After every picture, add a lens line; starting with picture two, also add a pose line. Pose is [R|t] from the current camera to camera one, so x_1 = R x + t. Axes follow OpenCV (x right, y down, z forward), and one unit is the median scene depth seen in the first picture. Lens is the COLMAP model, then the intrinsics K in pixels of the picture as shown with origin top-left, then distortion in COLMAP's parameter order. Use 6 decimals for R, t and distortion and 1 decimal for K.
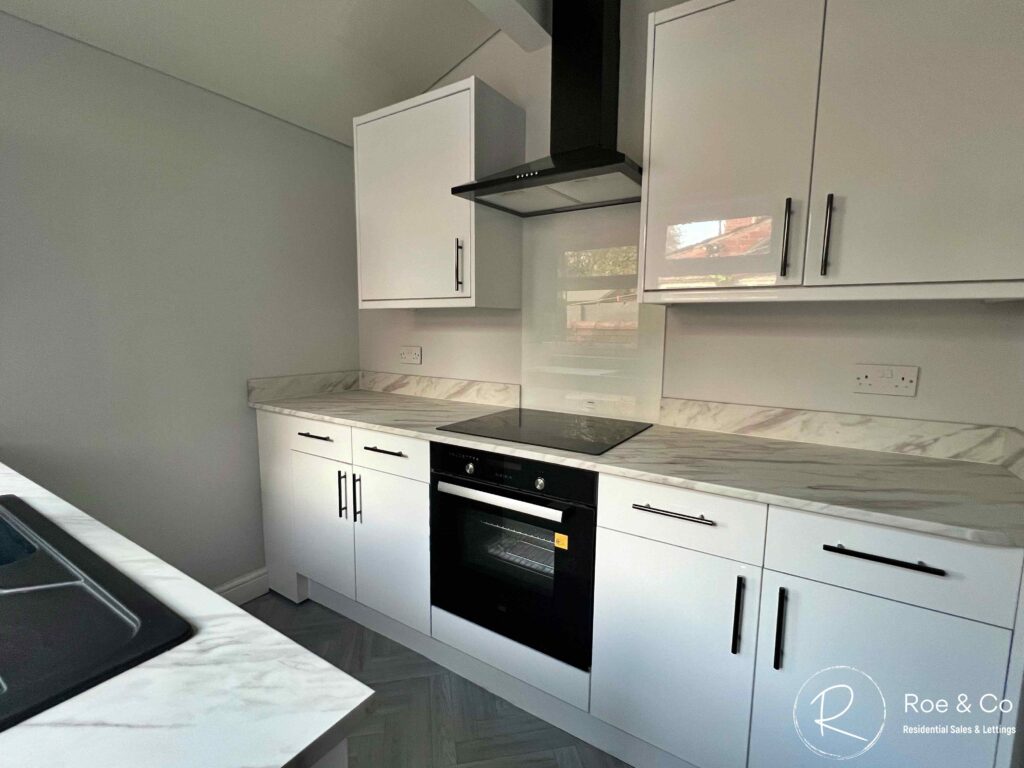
lens RADIAL K [[473.7, 0, 510.2], [0, 473.7, 383.5], [0, 0, 1]] dist [-0.000523, 0.000363]
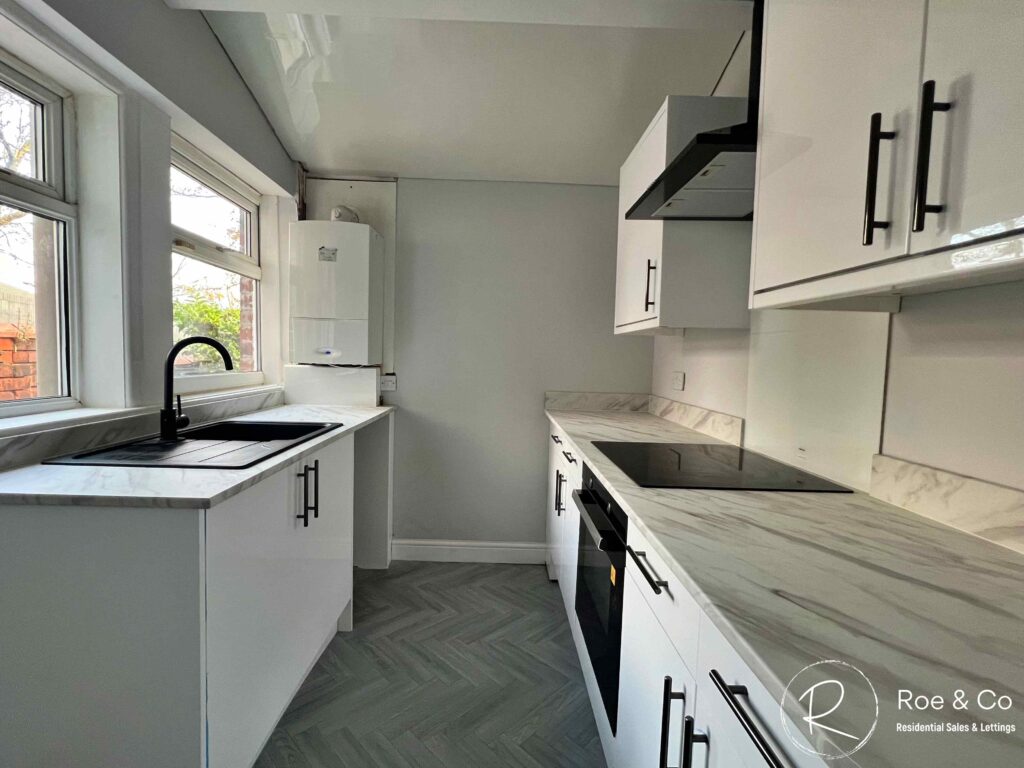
lens RADIAL K [[473.7, 0, 510.2], [0, 473.7, 383.5], [0, 0, 1]] dist [-0.000523, 0.000363]
pose [[0.570525, 0.055465, -0.819405, 0.578885], [-0.121905, 0.992384, -0.017704, 0.007164], [0.812183, 0.109990, 0.572941, 0.226004]]
